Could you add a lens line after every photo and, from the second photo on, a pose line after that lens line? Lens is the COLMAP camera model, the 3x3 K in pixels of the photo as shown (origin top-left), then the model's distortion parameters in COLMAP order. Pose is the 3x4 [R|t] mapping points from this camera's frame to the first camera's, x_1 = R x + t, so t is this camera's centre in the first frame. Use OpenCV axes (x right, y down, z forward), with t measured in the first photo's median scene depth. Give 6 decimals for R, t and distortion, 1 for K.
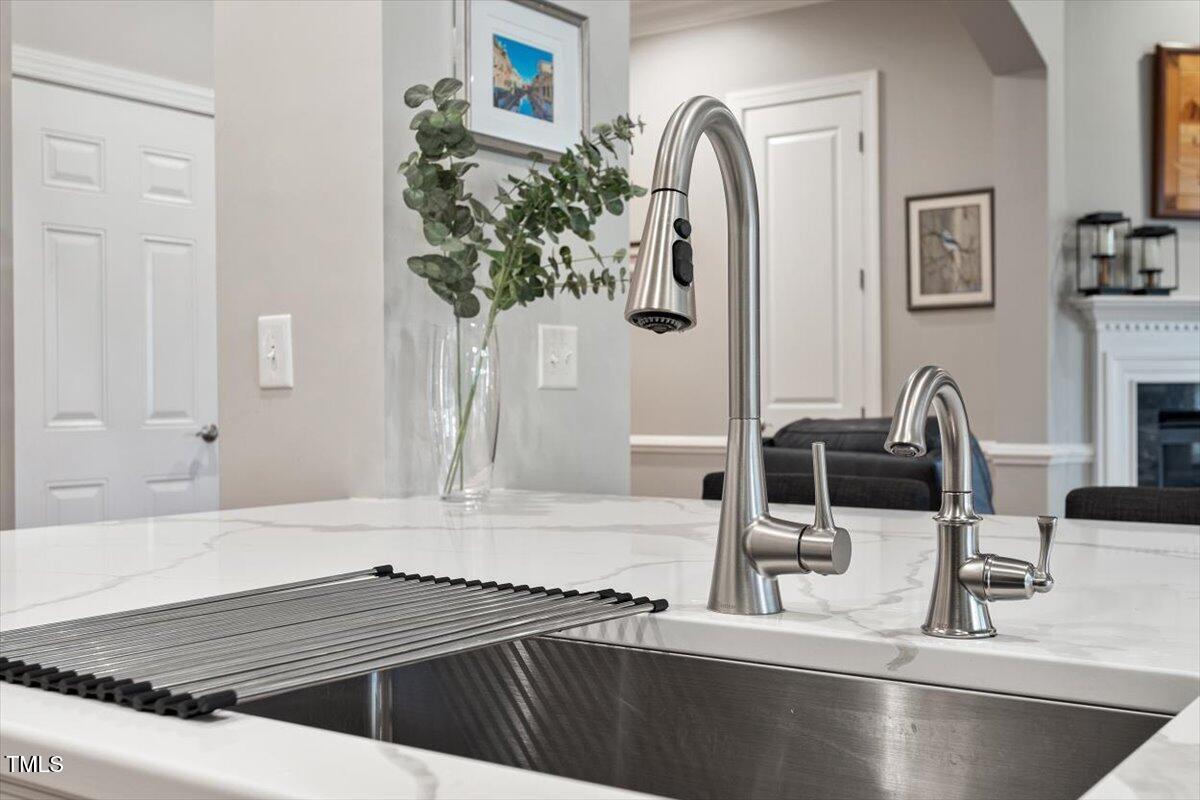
lens RADIAL K [[1348.5, 0, 606.7], [0, 1348.5, 402.4], [0, 0, 1]] dist [0.013758, 0.000000]
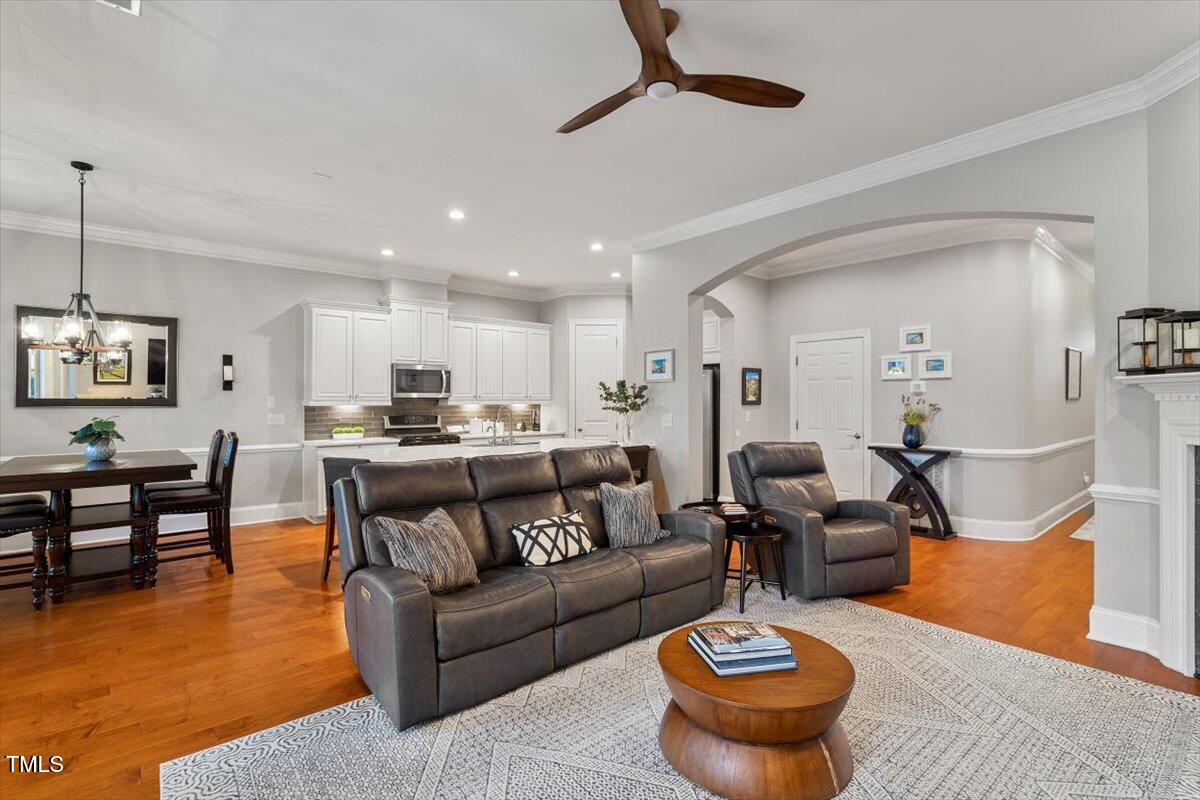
lens RADIAL K [[571.3, 0, 597.3], [0, 571.3, 403.1], [0, 0, 1]] dist [0.000394, -0.000367]
pose [[-0.251071, 0.004299, -0.967959, 1.331845], [-0.001283, 0.999988, 0.004774, -0.068852], [0.967968, 0.002440, -0.251062, 0.831574]]
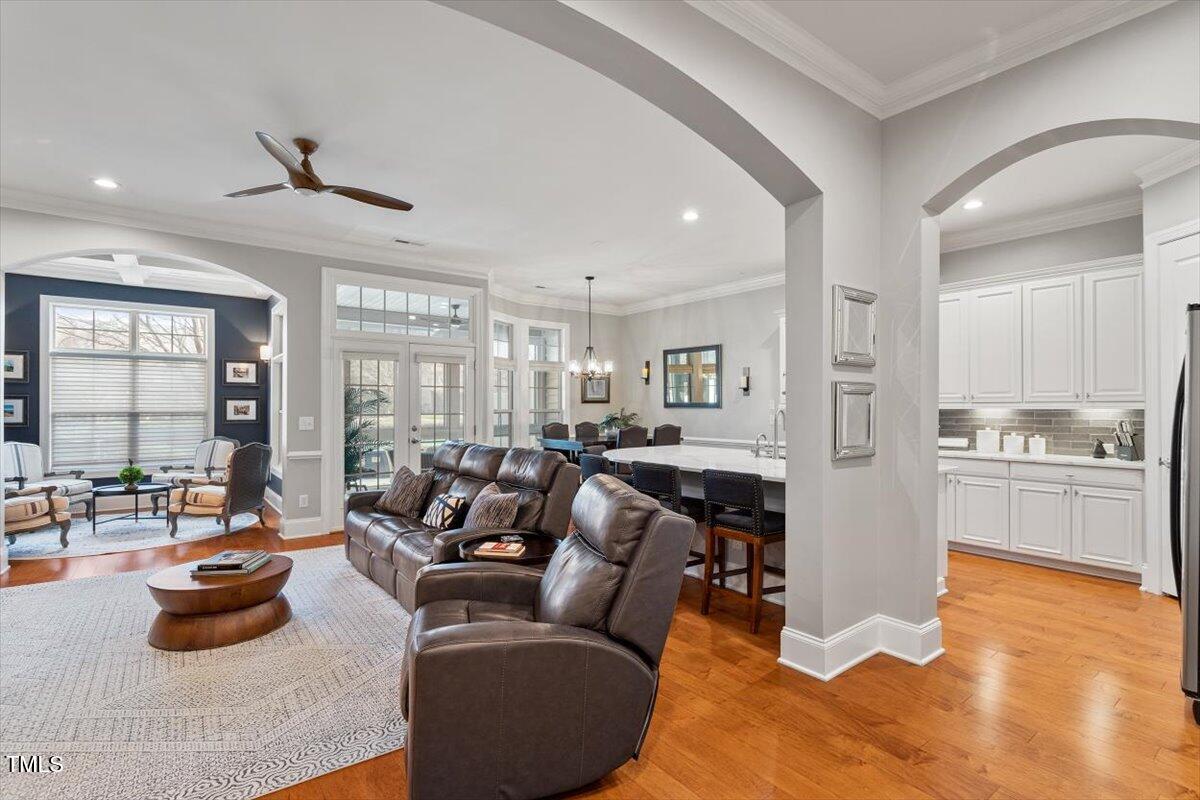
lens RADIAL K [[571.3, 0, 599.9], [0, 571.3, 404.6], [0, 0, 1]] dist [0.000394, -0.000367]
pose [[-0.952418, 0.002567, 0.304783, 0.015354], [0.003350, 0.999992, 0.002048, -0.069611], [-0.304775, 0.002972, -0.952420, 1.455211]]
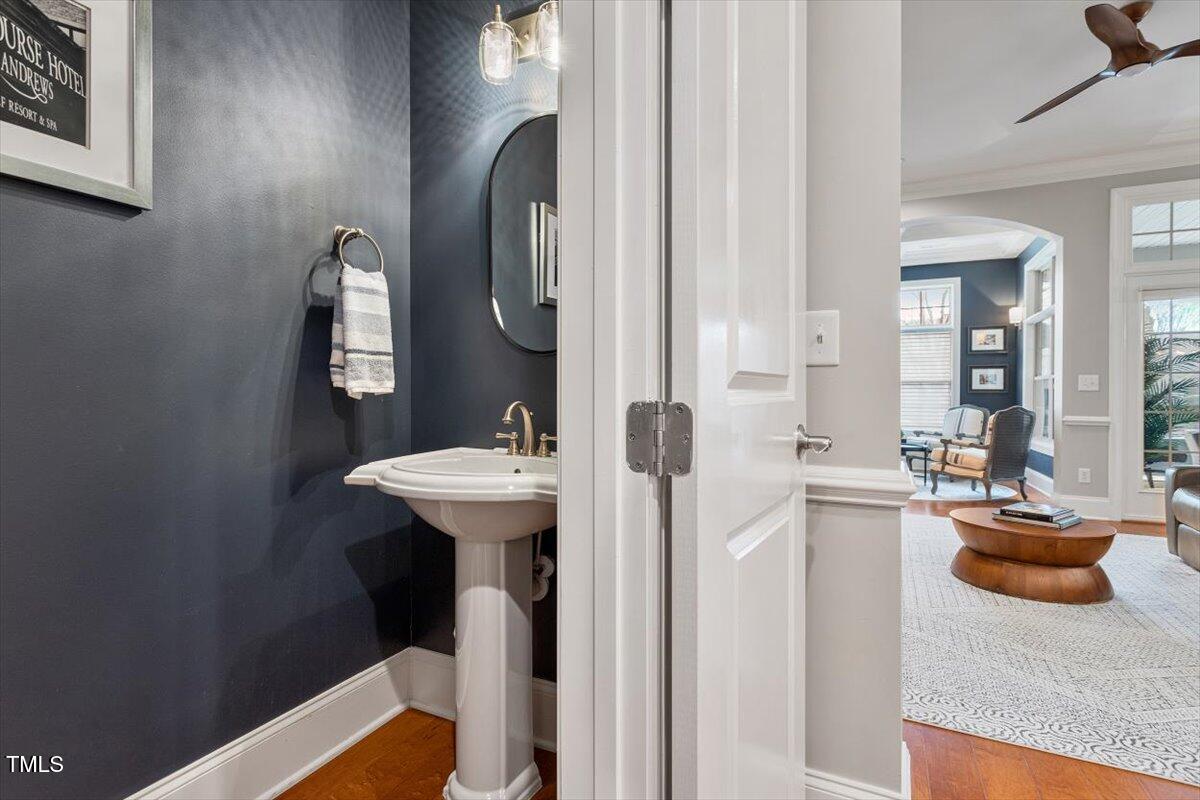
lens RADIAL K [[571.3, 0, 586.9], [0, 571.3, 397.9], [0, 0, 1]] dist [0.000394, -0.000367]
pose [[-0.136758, 0.001334, 0.990604, 0.109346], [0.007981, 0.999968, -0.000244, 0.000638], [-0.990572, 0.007872, -0.136764, 1.519755]]
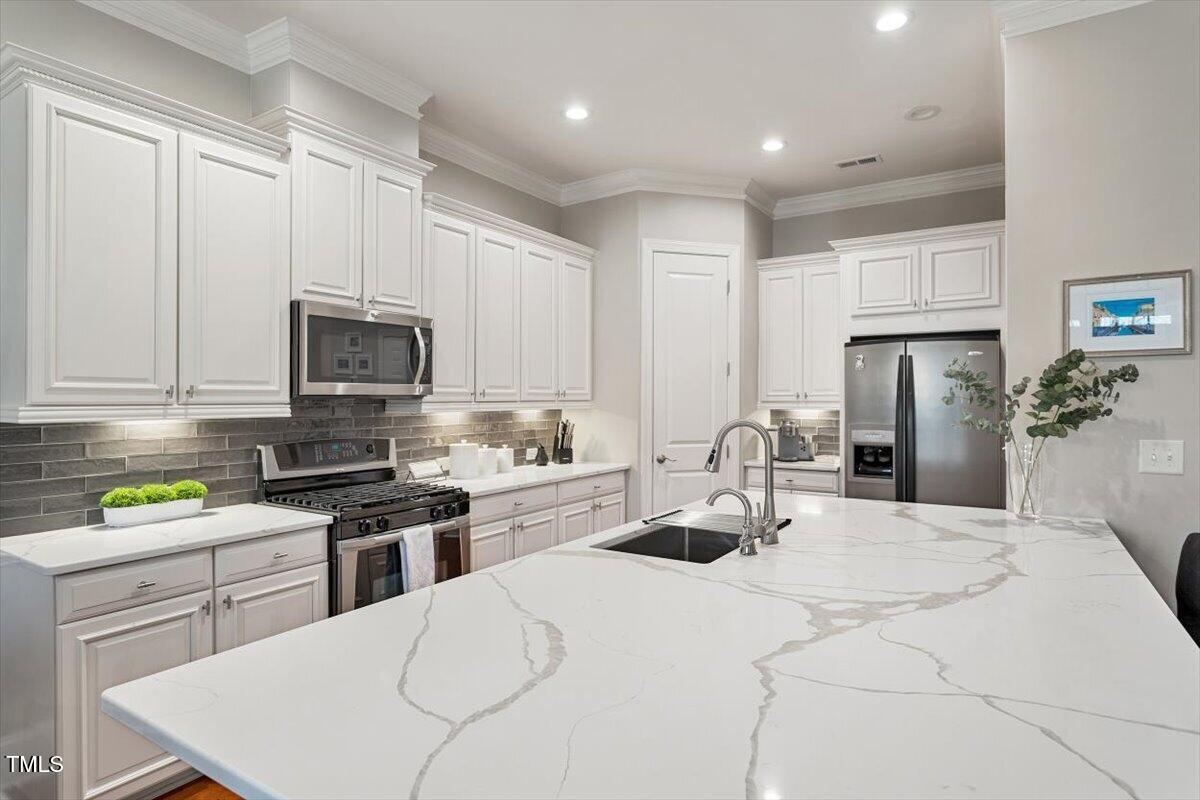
lens RADIAL K [[648.4, 0, 602.8], [0, 648.4, 400.9], [0, 0, 1]] dist [-0.001496, 0.001651]
pose [[0.040189, 0.003694, -0.999185, 0.548007], [-0.003114, 0.999989, 0.003572, -0.073679], [0.999187, 0.002968, 0.040200, 0.120048]]
